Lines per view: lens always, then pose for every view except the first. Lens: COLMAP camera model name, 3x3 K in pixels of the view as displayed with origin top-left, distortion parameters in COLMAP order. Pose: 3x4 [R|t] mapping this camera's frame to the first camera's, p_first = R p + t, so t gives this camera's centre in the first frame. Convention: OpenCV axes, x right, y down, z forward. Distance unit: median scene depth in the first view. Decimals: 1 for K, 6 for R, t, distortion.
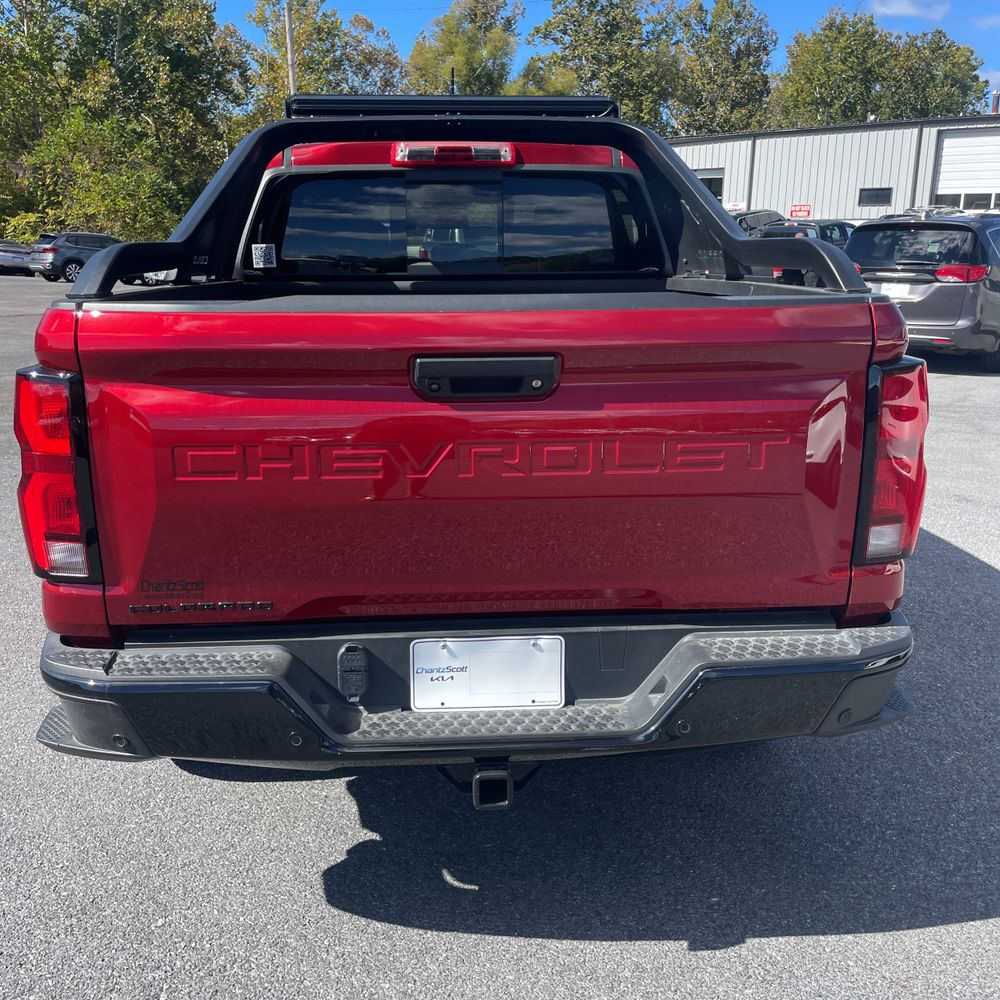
lens RADIAL K [[1021.0, 0, 484.6], [0, 1021.0, 523.3], [0, 0, 1]] dist [0.075388, -0.102850]
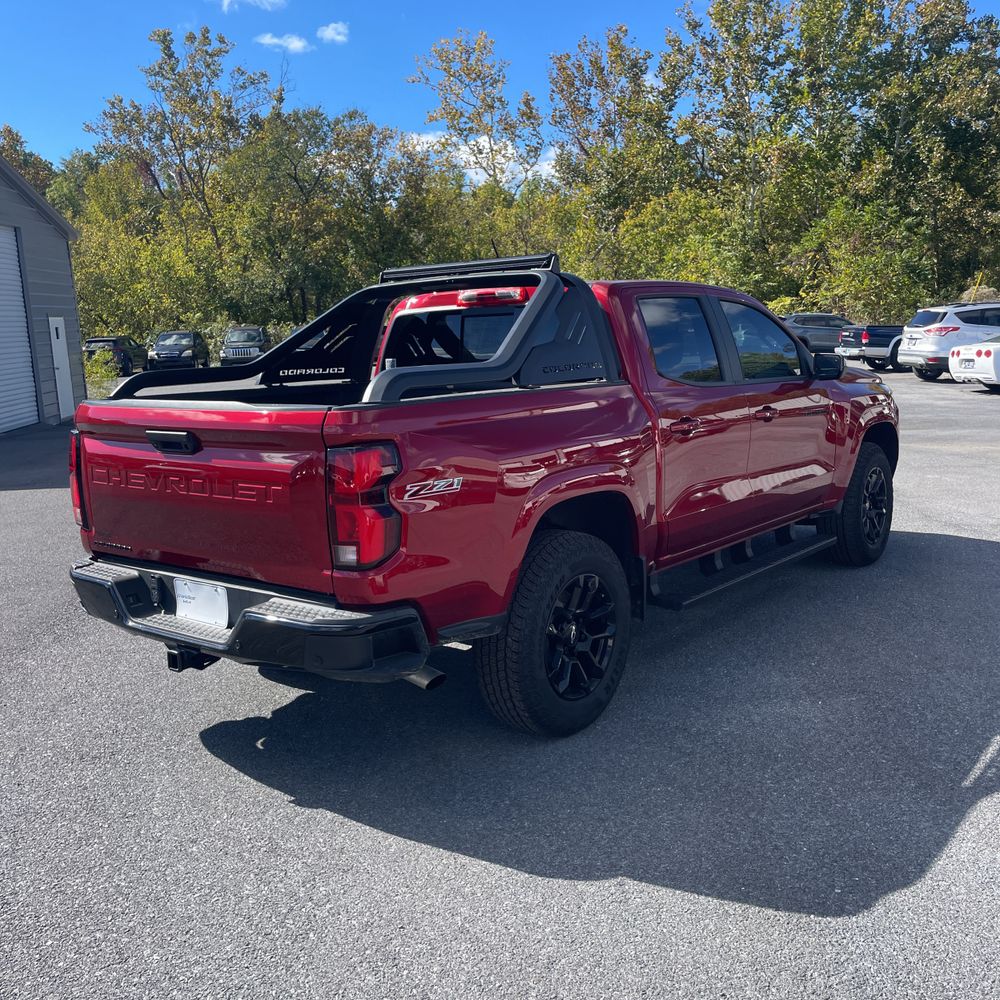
lens RADIAL K [[1045.3, 0, 508.7], [0, 1045.3, 494.3], [0, 0, 1]] dist [0.087352, -0.129885]
pose [[0.732563, 0.078998, -0.676100, 0.212922], [-0.142712, 0.988993, -0.039073, -0.006462], [0.665571, 0.125111, 0.735773, -0.006201]]
